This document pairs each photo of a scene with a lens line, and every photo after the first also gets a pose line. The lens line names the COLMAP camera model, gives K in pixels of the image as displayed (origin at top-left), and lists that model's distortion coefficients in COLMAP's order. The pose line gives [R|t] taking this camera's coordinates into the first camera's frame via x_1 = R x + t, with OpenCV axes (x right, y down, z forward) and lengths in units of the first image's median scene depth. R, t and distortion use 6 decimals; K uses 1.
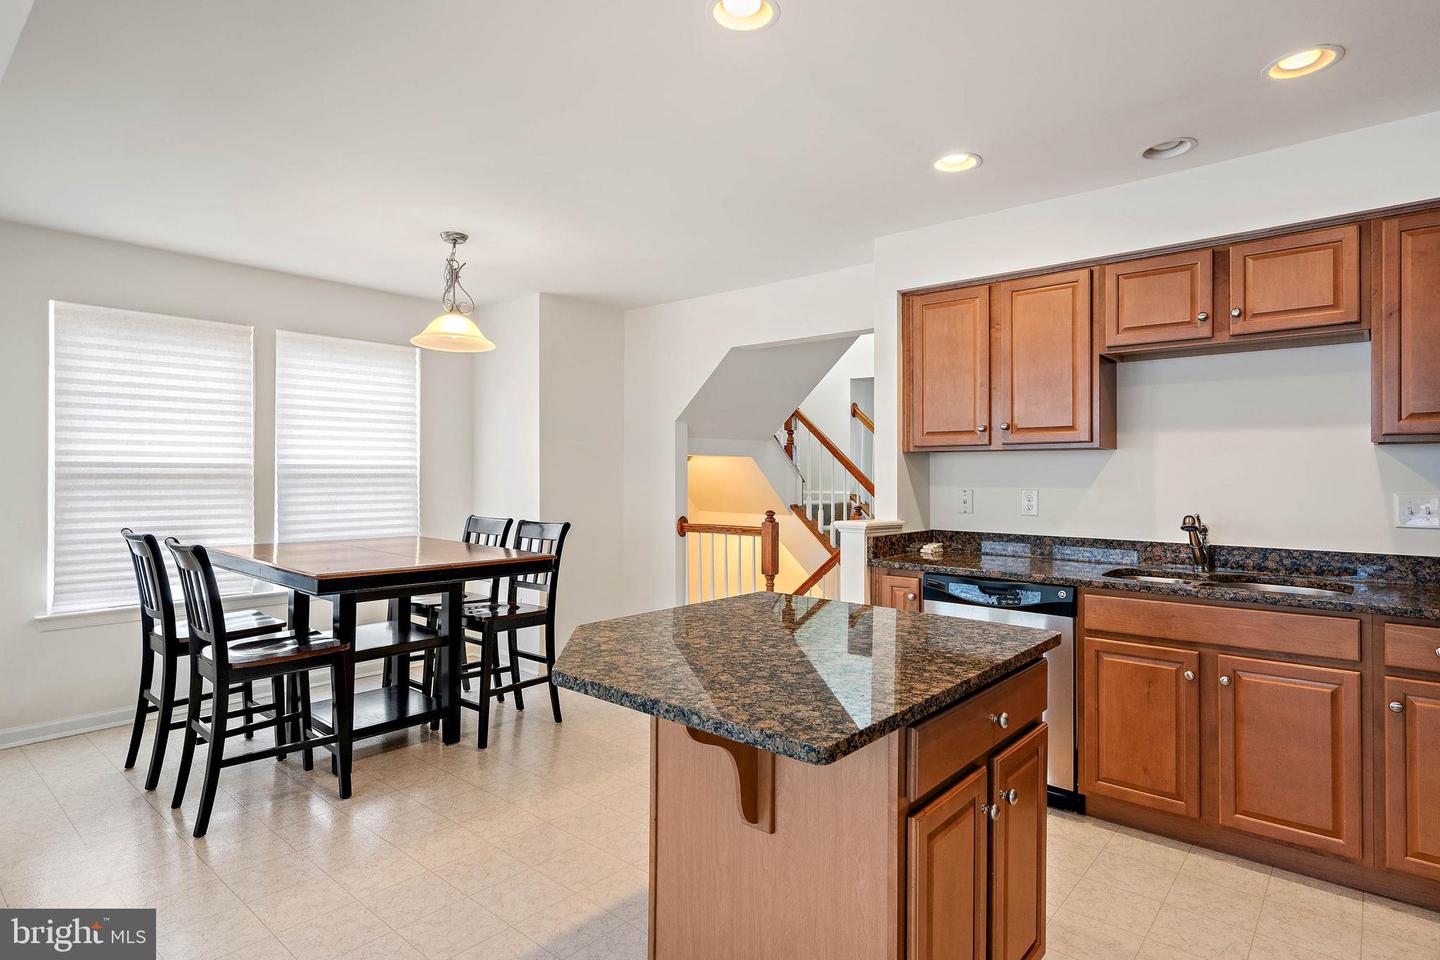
lens RADIAL K [[773.6, 0, 720.1], [0, 773.6, 475.7], [0, 0, 1]] dist [-0.002666, -0.002632]
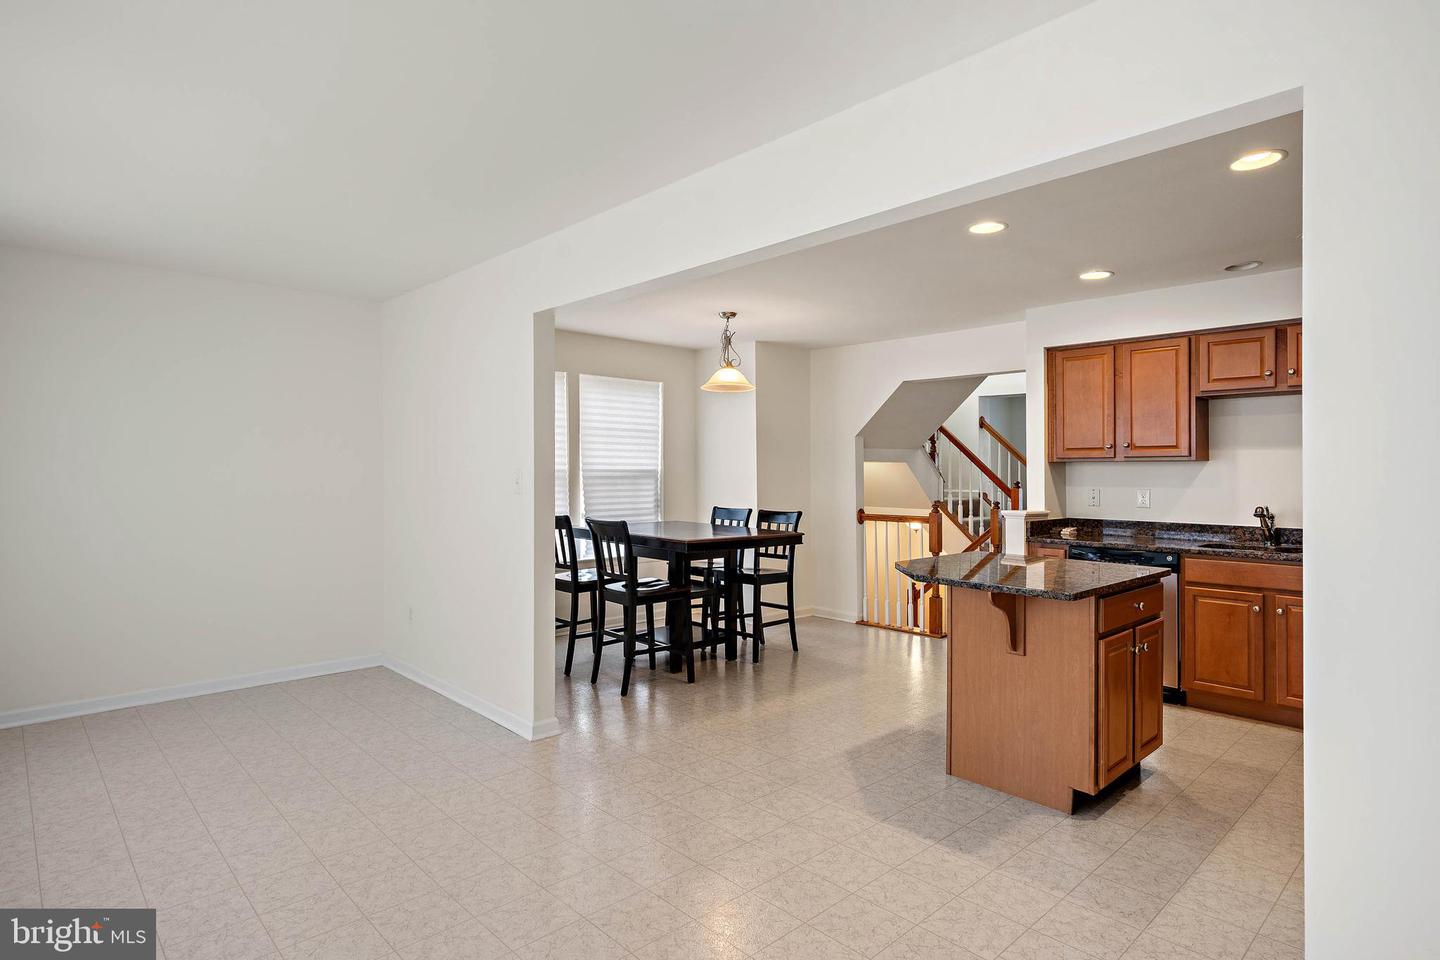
lens RADIAL K [[773.6, 0, 714.6], [0, 773.6, 468.3], [0, 0, 1]] dist [-0.002666, -0.002632]
pose [[0.994320, 0.001151, -0.106426, -0.212648], [-0.001953, 0.999970, -0.007435, -0.007441], [0.106415, 0.007601, 0.994293, -0.452102]]
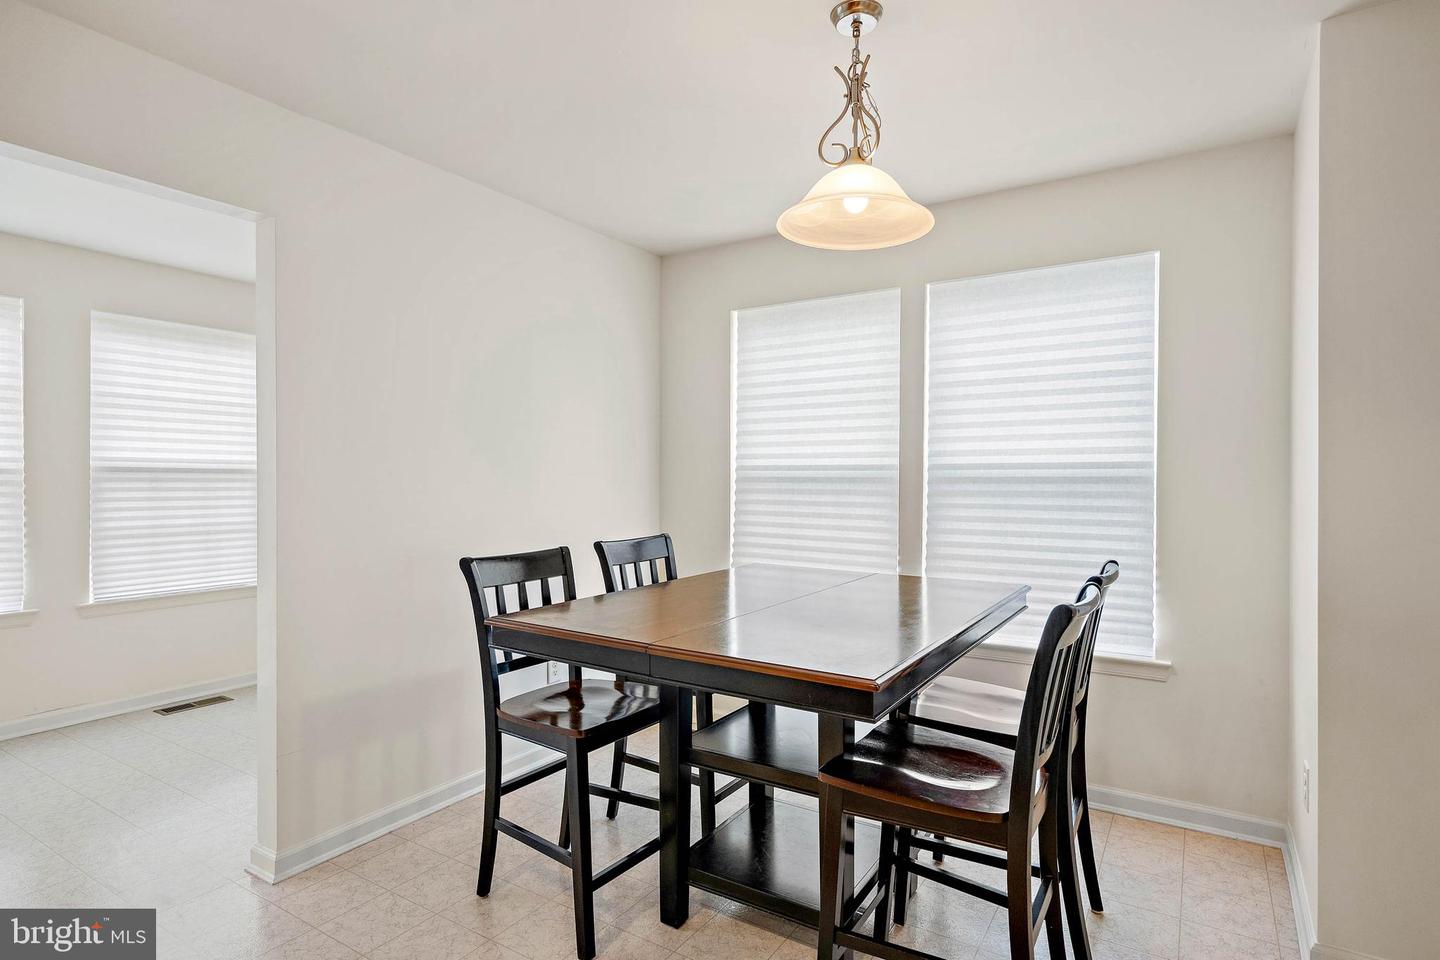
lens RADIAL K [[773.6, 0, 718.1], [0, 773.6, 477.7], [0, 0, 1]] dist [-0.002666, -0.002632]
pose [[0.137058, 0.000918, -0.990563, 0.165460], [0.000339, 0.999999, 0.000974, -0.003322], [0.990563, -0.000470, 0.137058, 0.835970]]
